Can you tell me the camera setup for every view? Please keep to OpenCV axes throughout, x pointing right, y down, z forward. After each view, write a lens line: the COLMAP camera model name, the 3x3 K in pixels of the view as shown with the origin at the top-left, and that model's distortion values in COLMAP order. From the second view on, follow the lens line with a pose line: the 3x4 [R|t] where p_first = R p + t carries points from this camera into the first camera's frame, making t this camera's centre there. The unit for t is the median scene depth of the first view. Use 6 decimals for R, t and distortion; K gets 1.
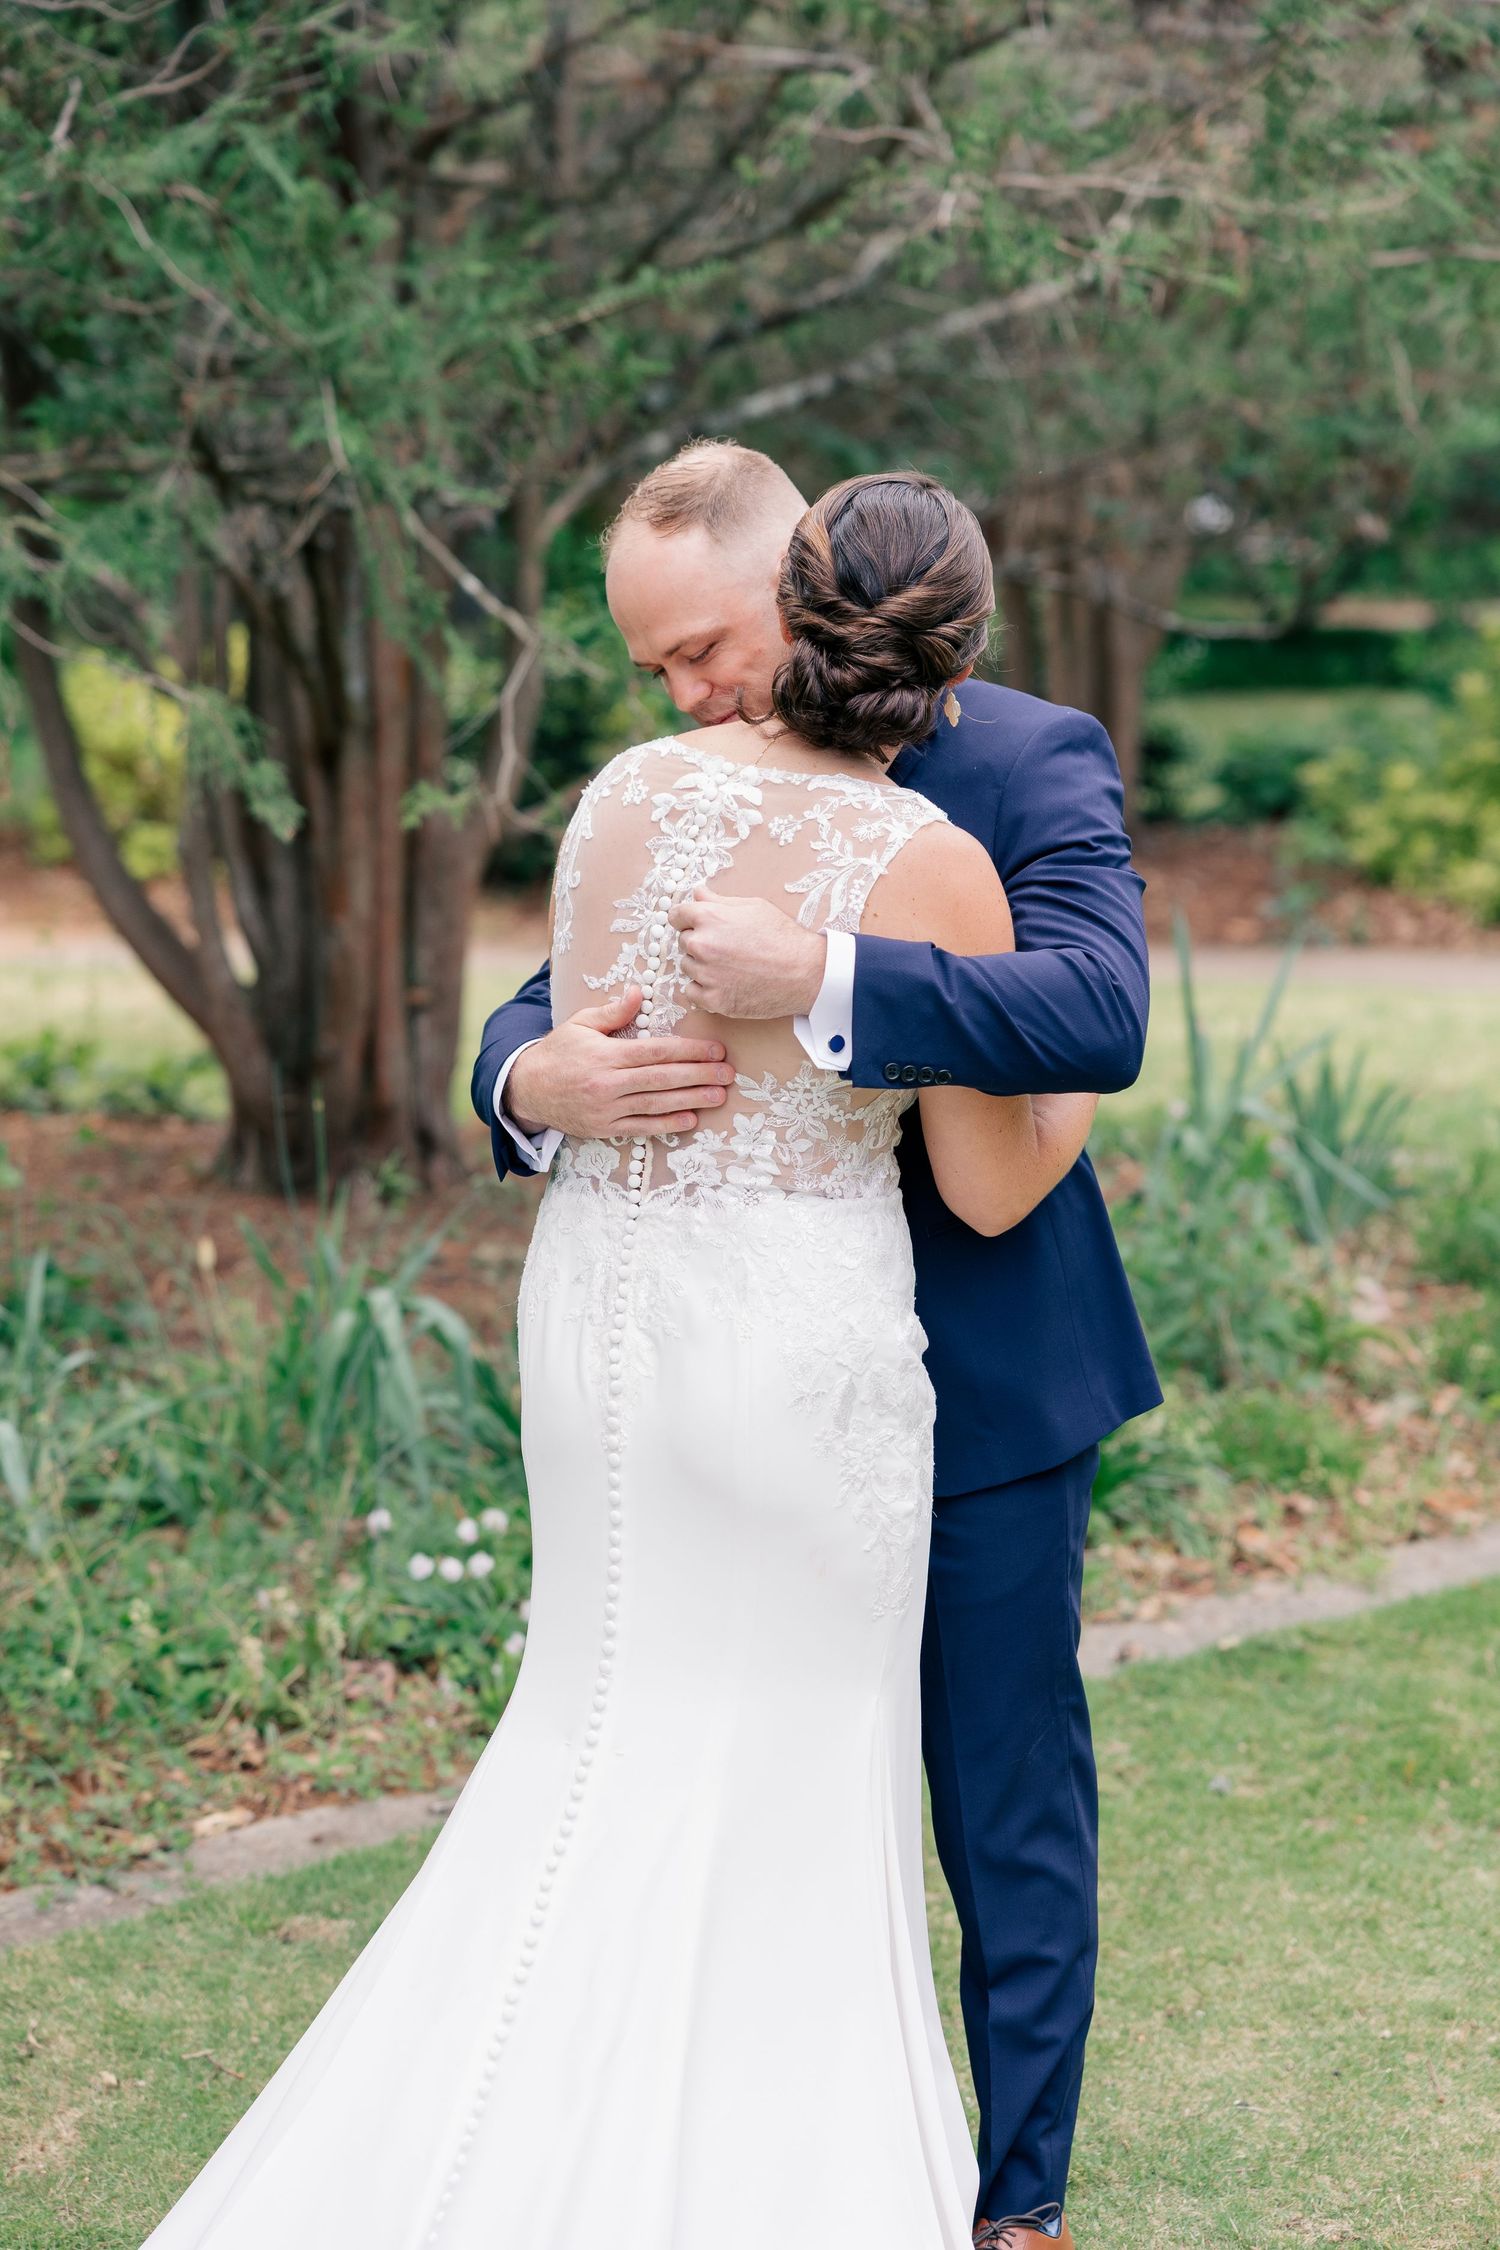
lens RADIAL K [[4119.9, 0, 757.6], [0, 4119.9, 1174.7], [0, 0, 1]] dist [0.028003, -0.321129]
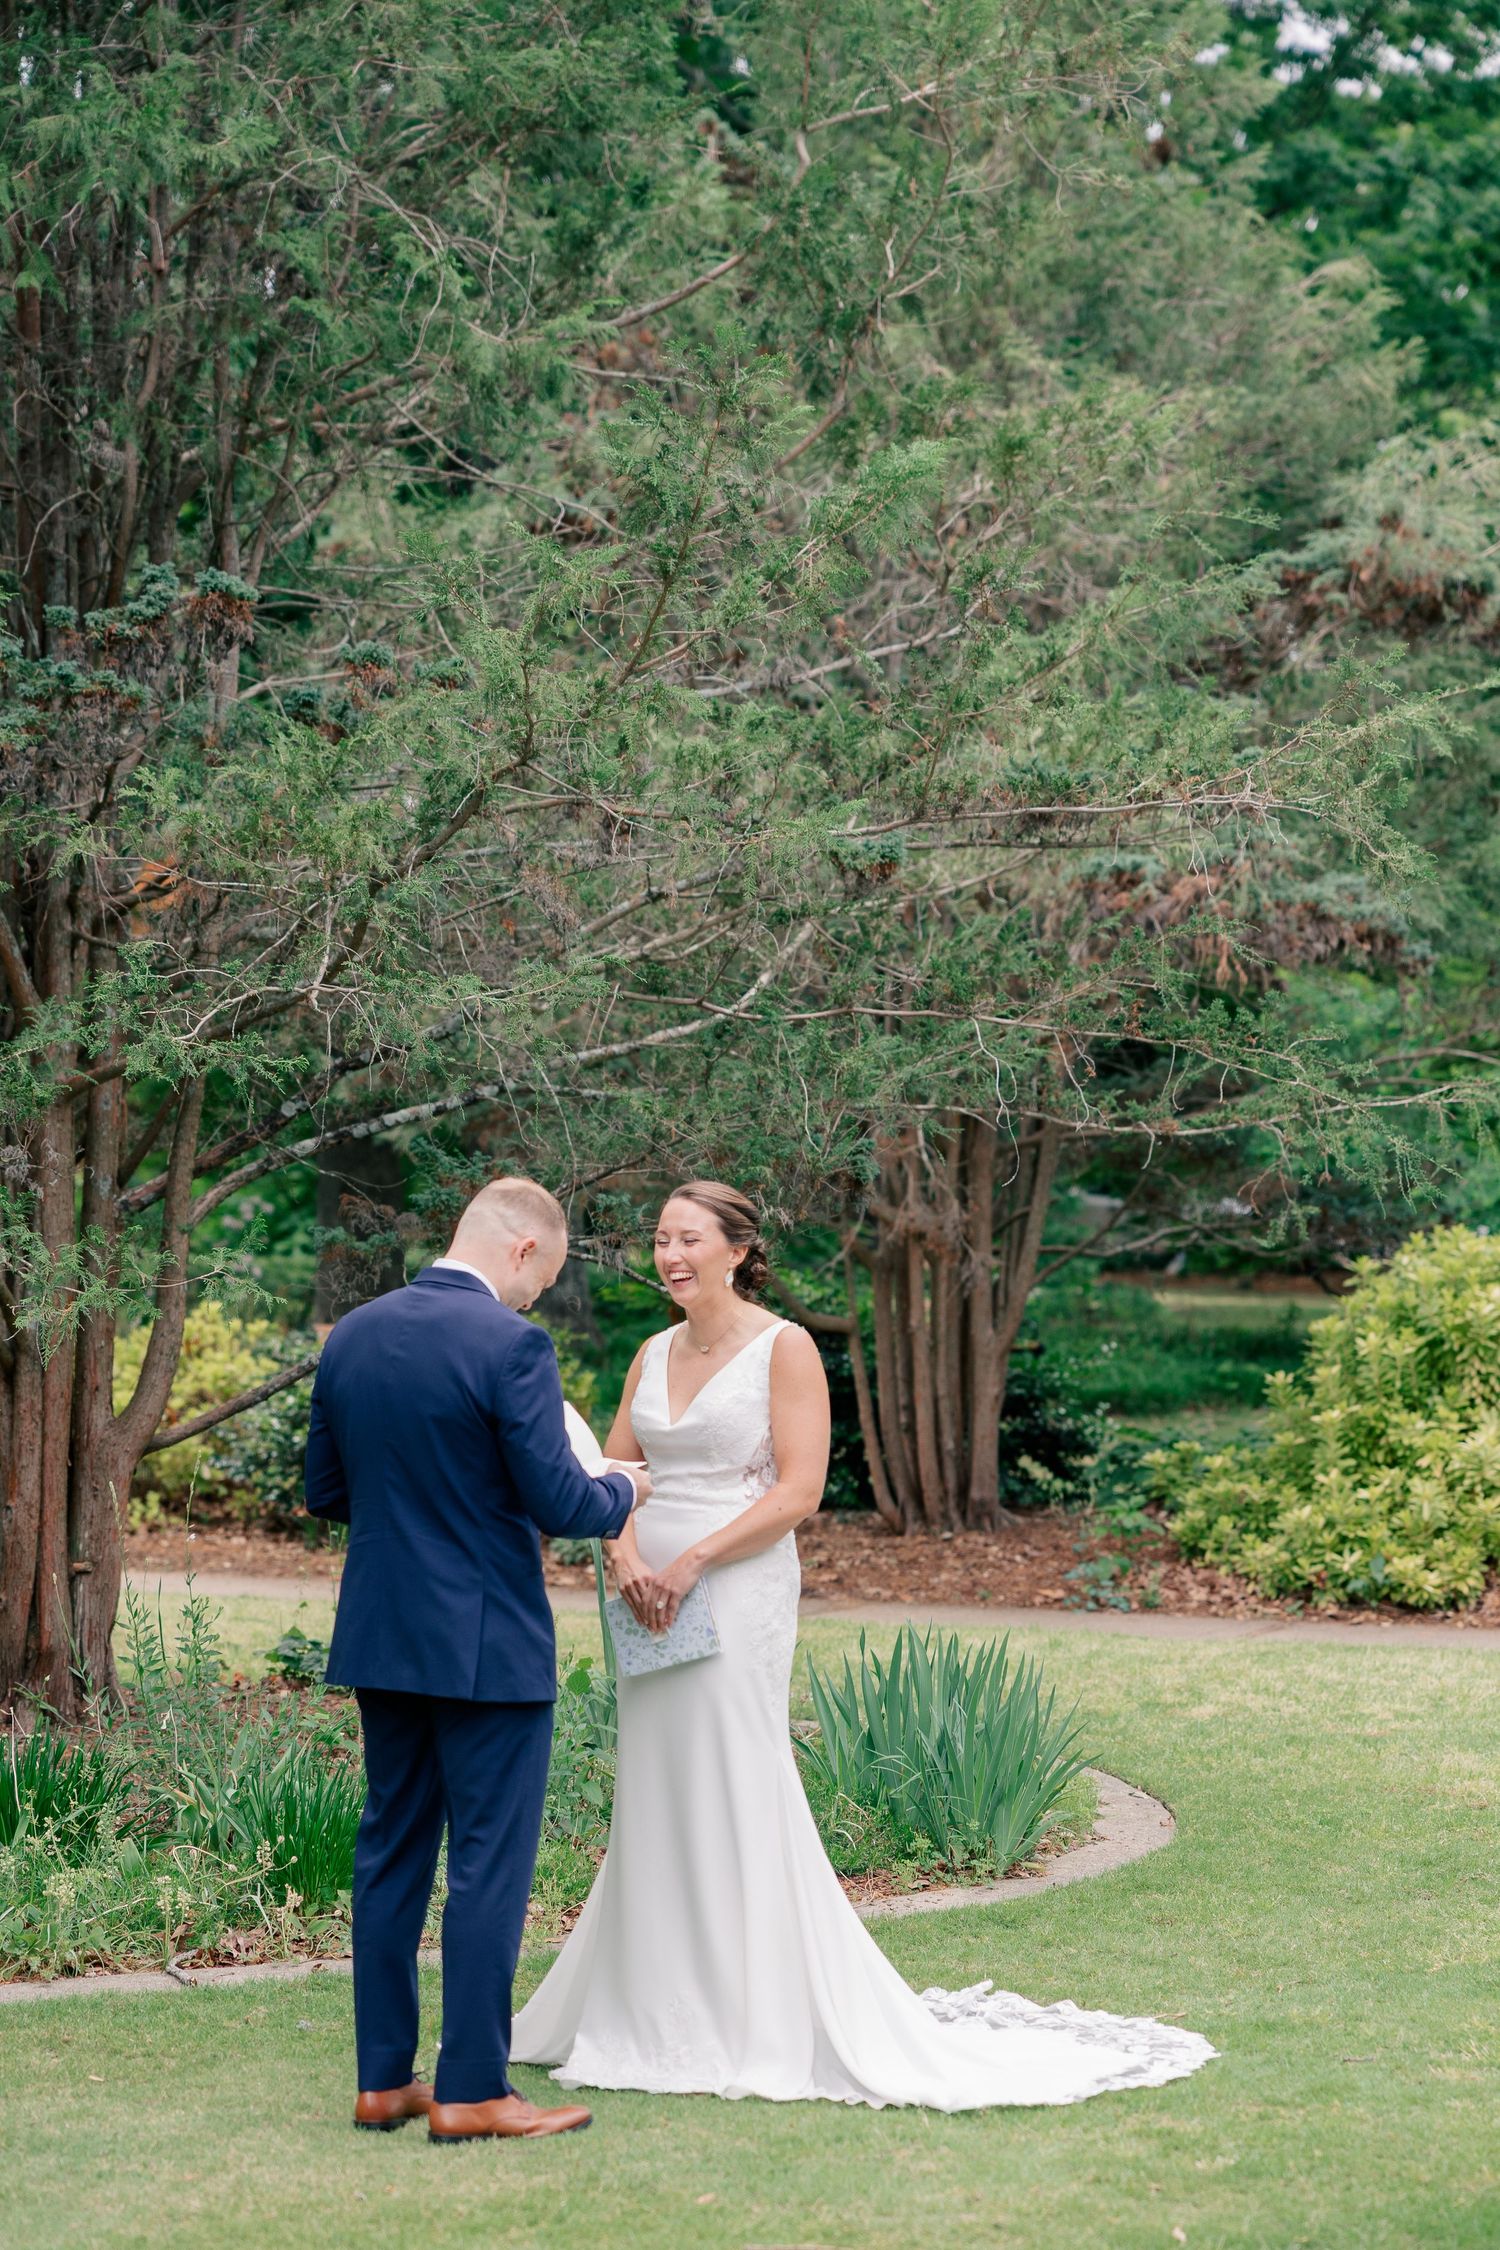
lens RADIAL K [[4561.7, 0, 812.0], [0, 4561.7, 1267.2], [0, 0, 1]] dist [0.021598, 0.033904]
pose [[0.997859, 0.027389, -0.059391, 0.385666], [-0.035836, 0.988608, -0.146187, 0.109245], [0.054710, 0.148003, 0.987473, -0.680150]]
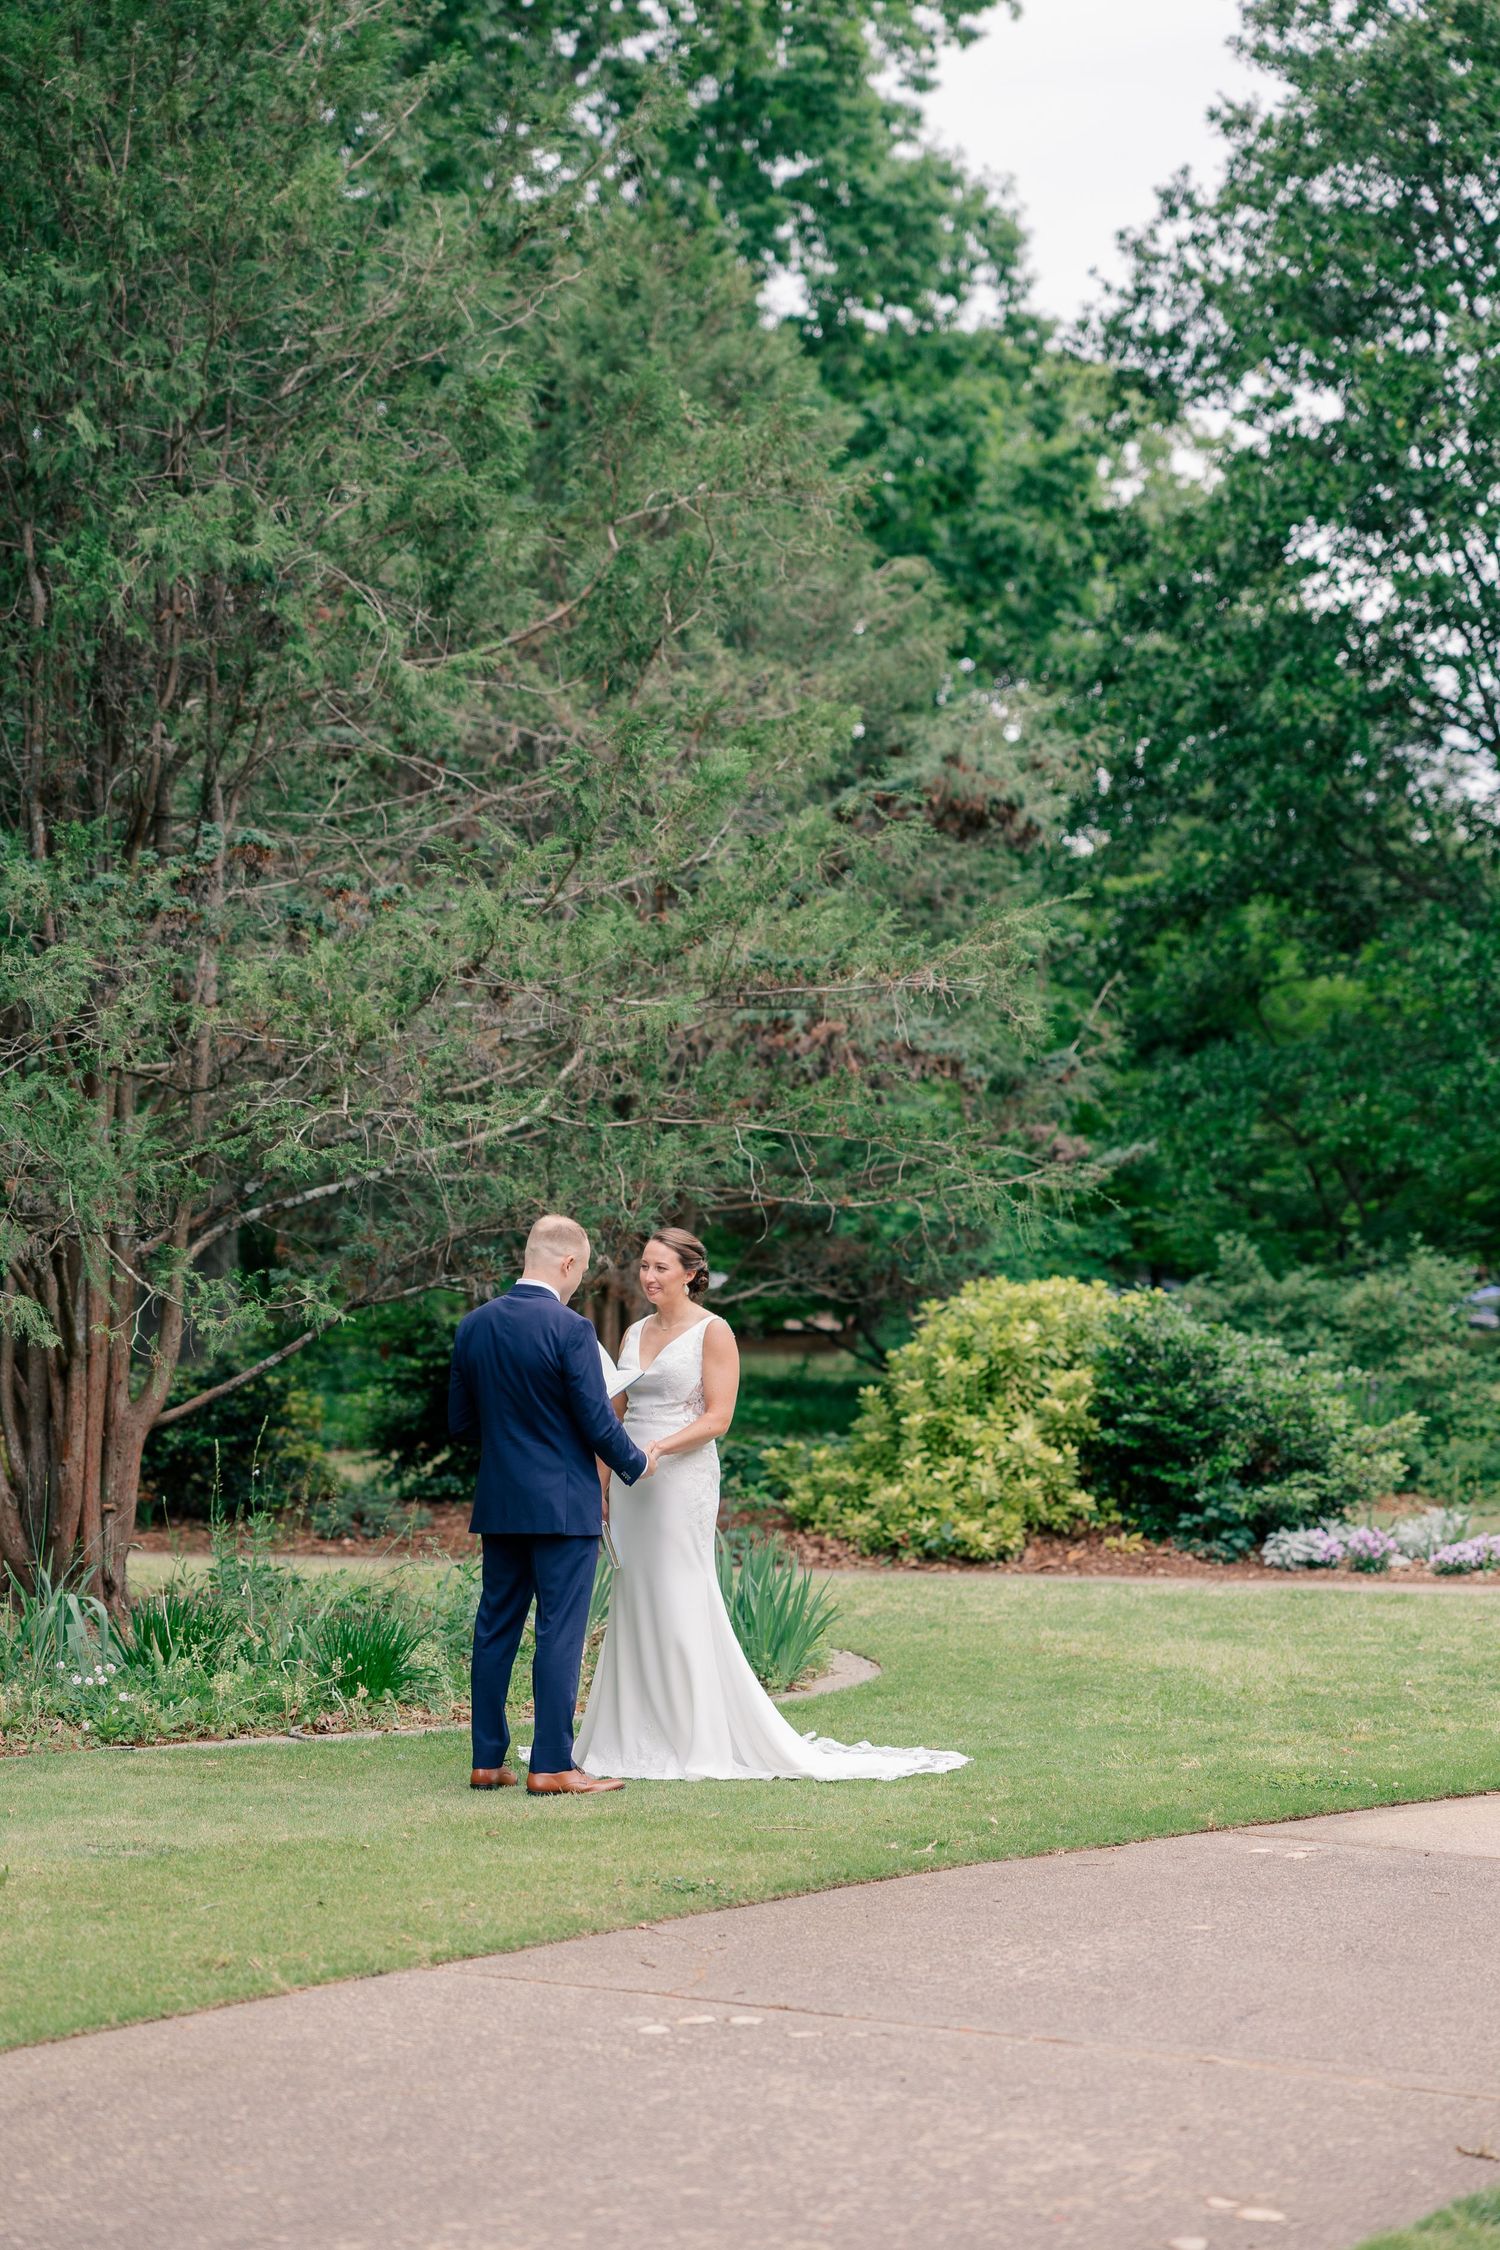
lens RADIAL K [[4119.9, 0, 757.6], [0, 4119.9, 1174.7], [0, 0, 1]] dist [0.028003, -0.321129]
pose [[0.998412, 0.025986, 0.049983, 0.189328], [-0.016146, 0.982028, -0.188044, 0.260314], [-0.053971, 0.186939, 0.980888, -1.440070]]
